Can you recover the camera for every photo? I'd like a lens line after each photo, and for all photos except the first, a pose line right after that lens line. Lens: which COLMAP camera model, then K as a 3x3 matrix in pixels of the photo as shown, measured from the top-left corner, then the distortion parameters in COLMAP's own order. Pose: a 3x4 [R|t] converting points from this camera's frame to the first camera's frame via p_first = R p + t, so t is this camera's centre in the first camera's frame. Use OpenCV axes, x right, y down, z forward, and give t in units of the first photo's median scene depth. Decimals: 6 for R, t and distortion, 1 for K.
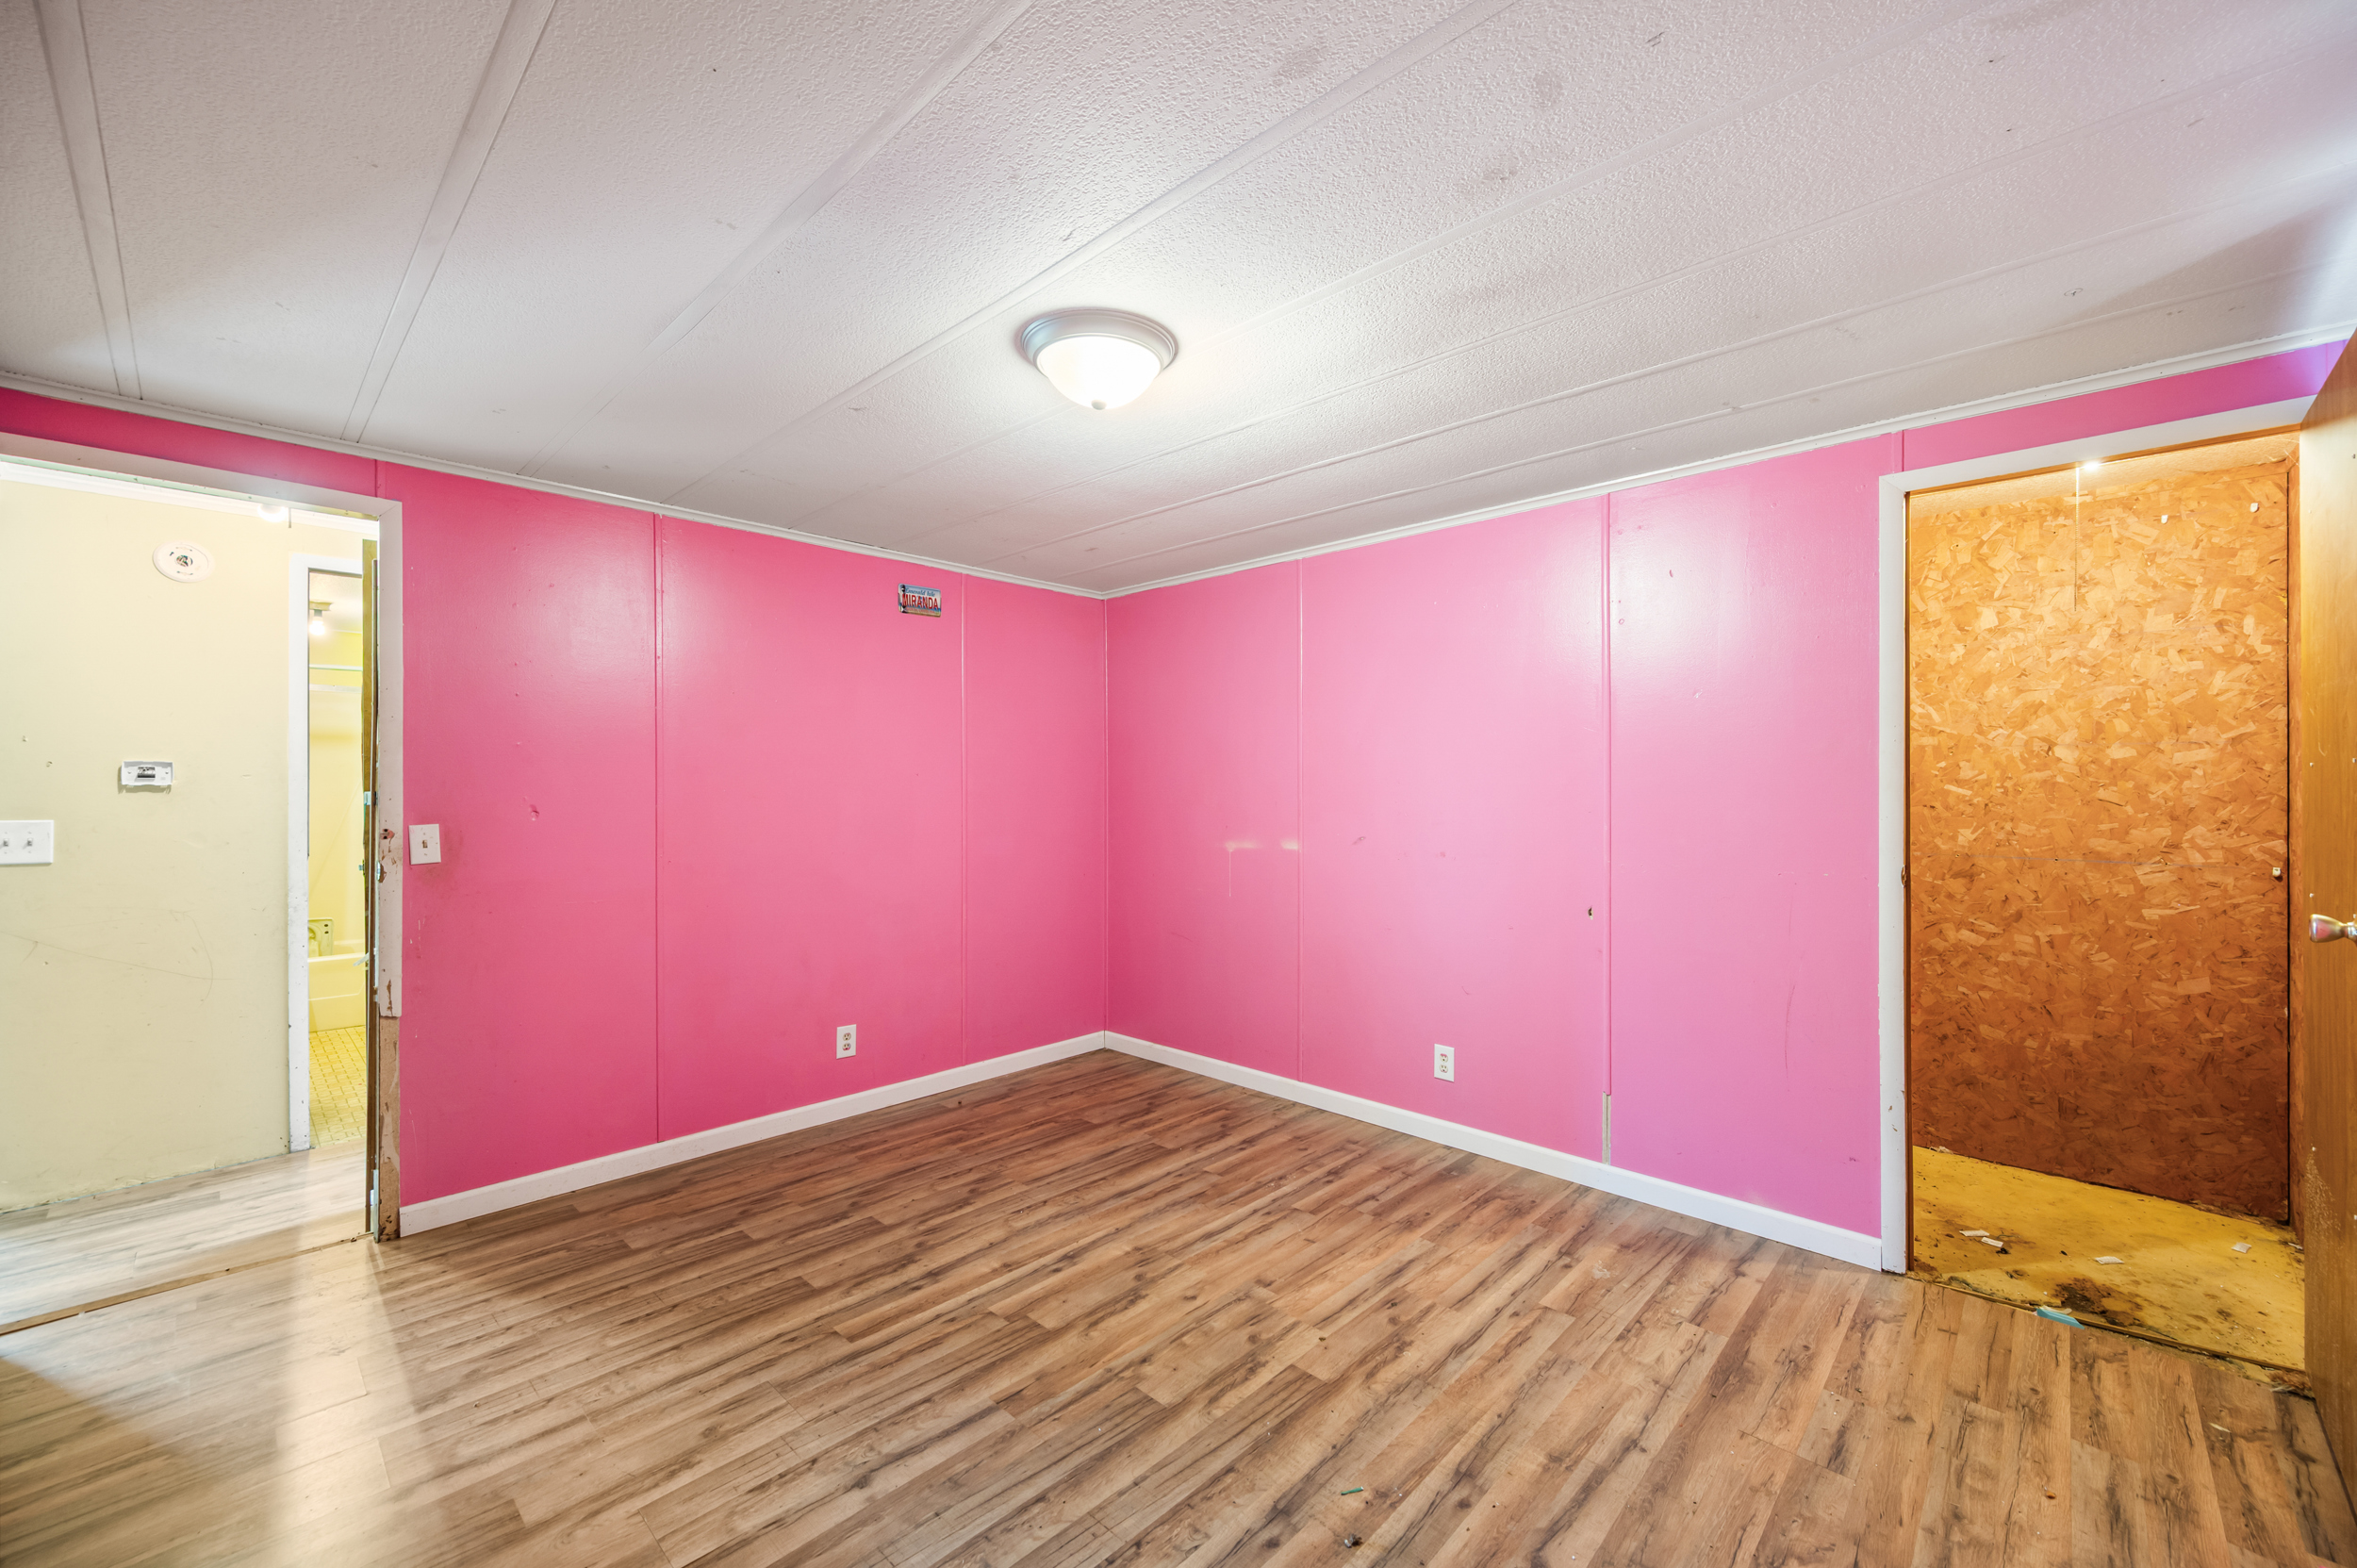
lens RADIAL K [[938.9, 0, 1190.6], [0, 938.9, 787.0], [0, 0, 1]] dist [-0.001288, -0.000122]
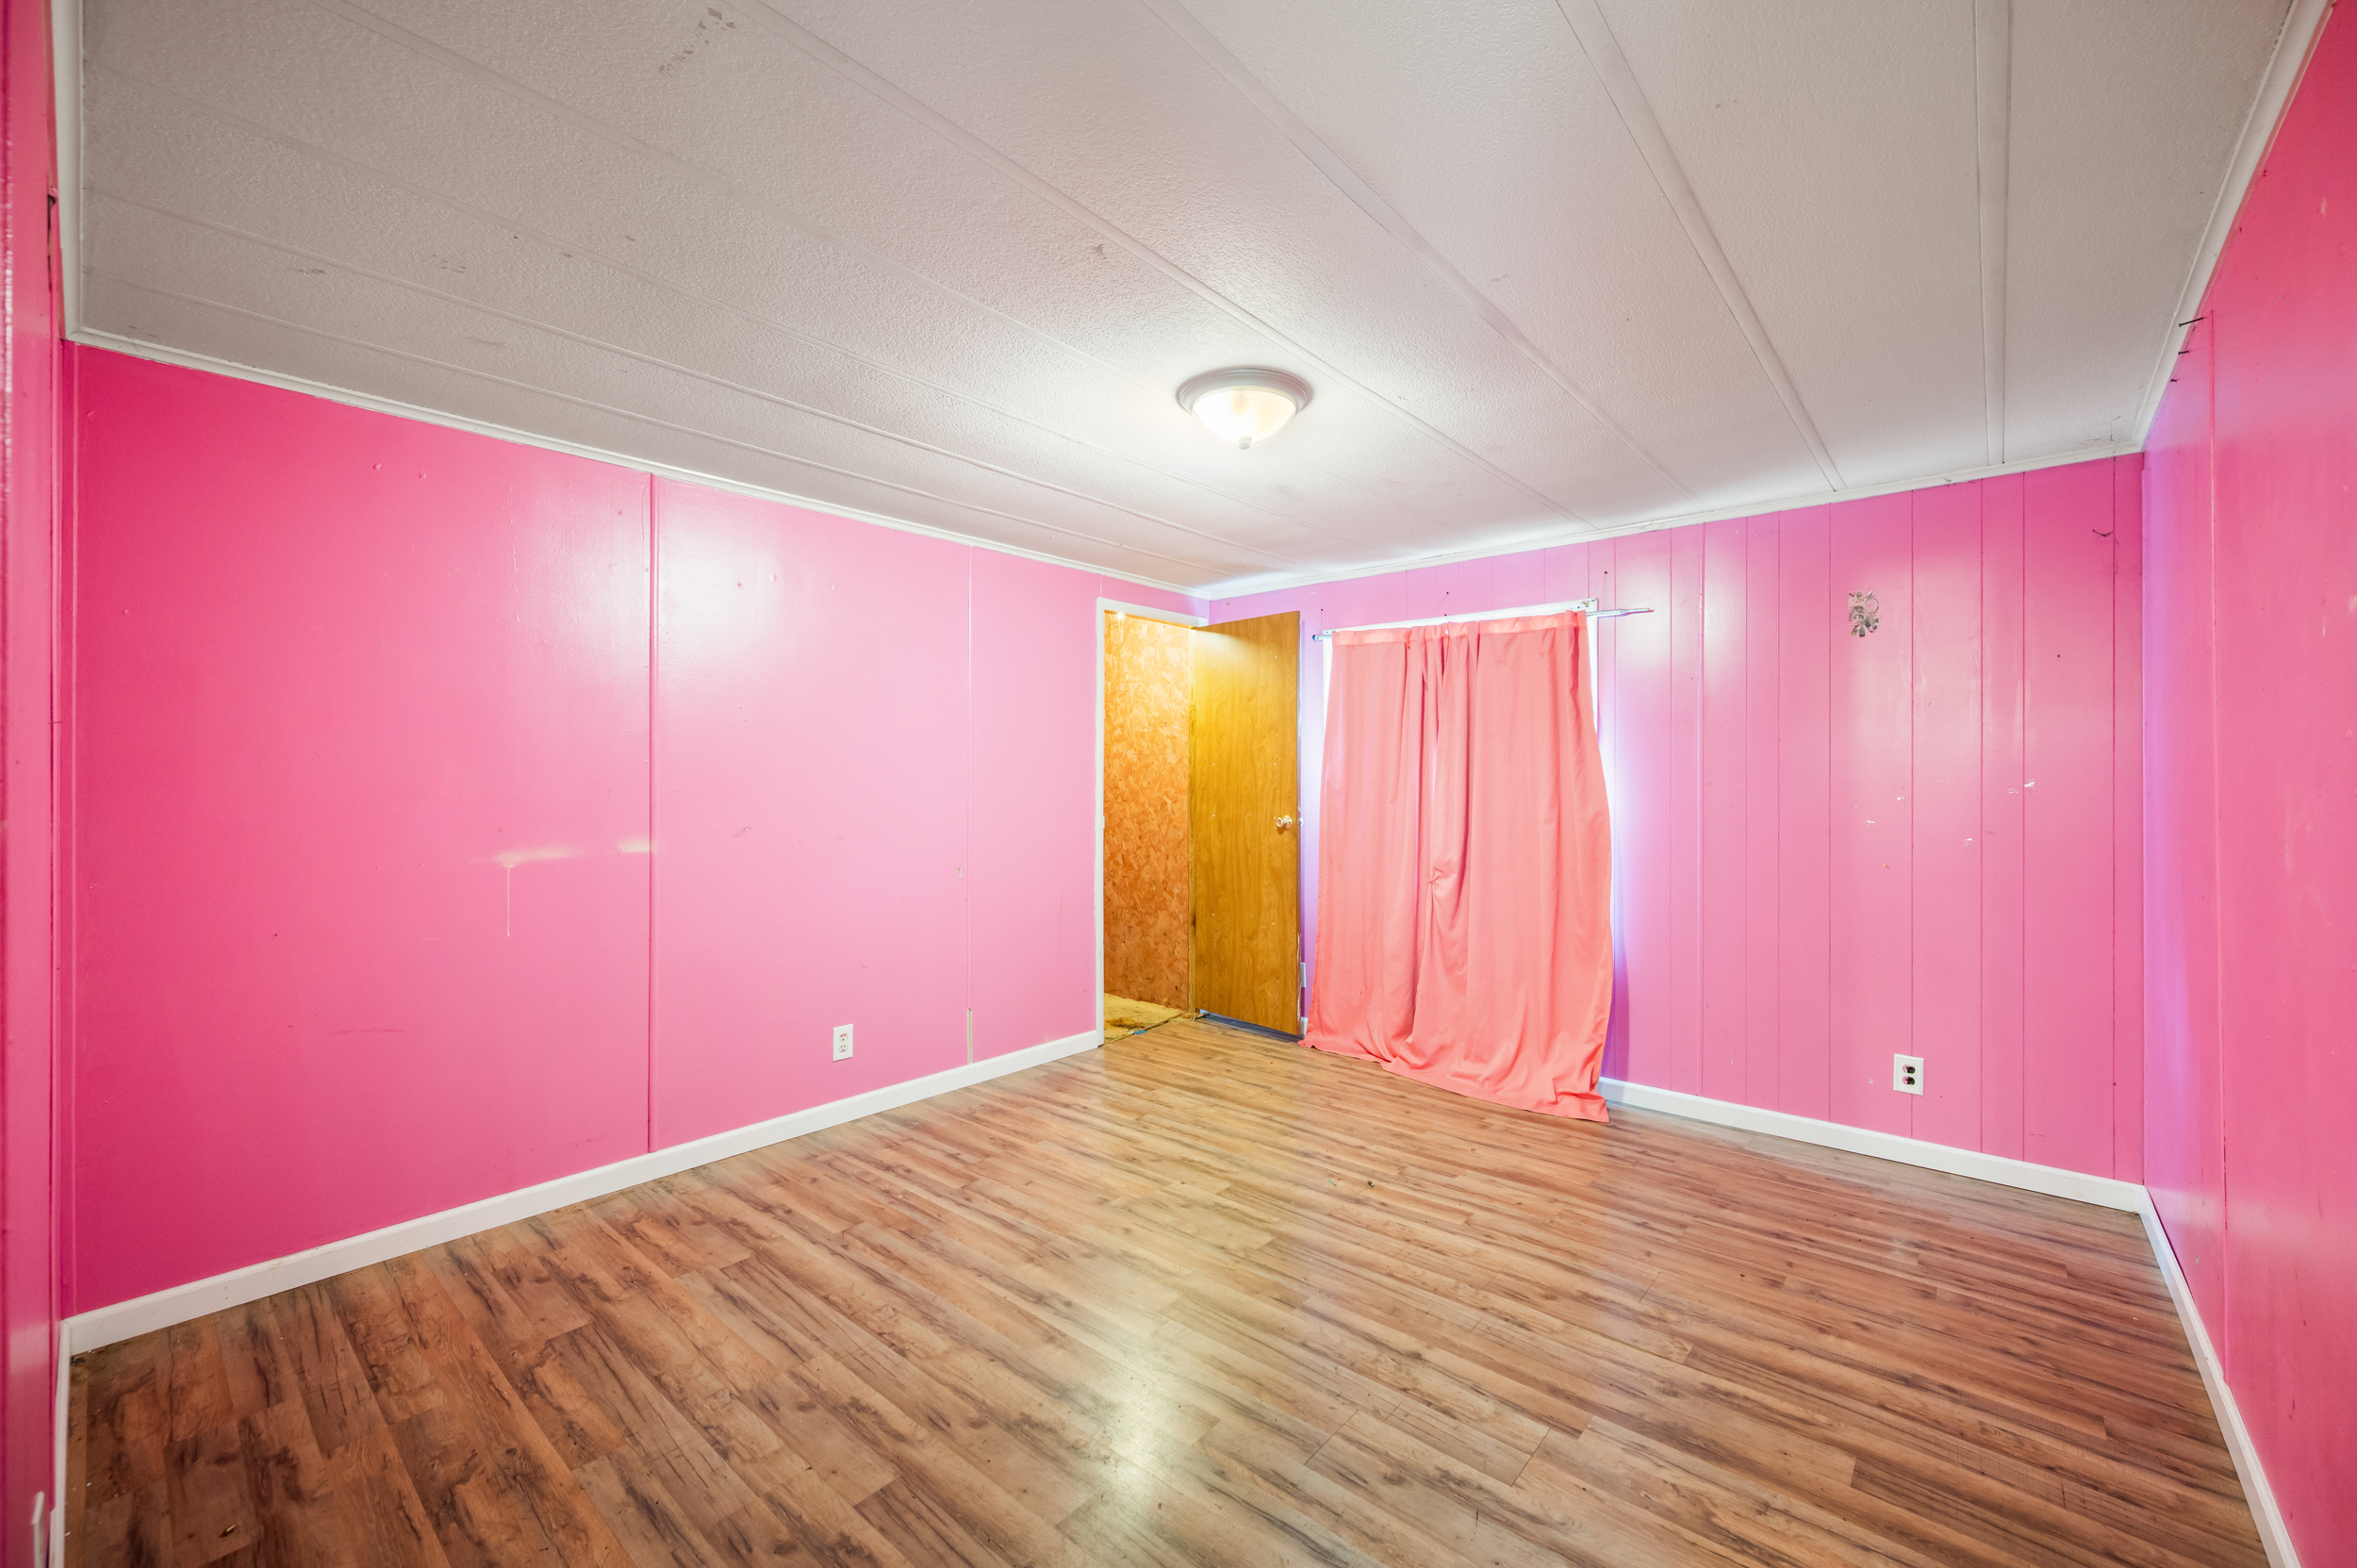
lens RADIAL K [[938.9, 0, 1187.9], [0, 938.9, 778.6], [0, 0, 1]] dist [-0.001288, -0.000122]
pose [[-0.051016, 0.000433, 0.998698, -0.938717], [0.001681, 0.999999, -0.000348, 0.010872], [-0.998696, 0.001661, -0.051017, 0.834306]]
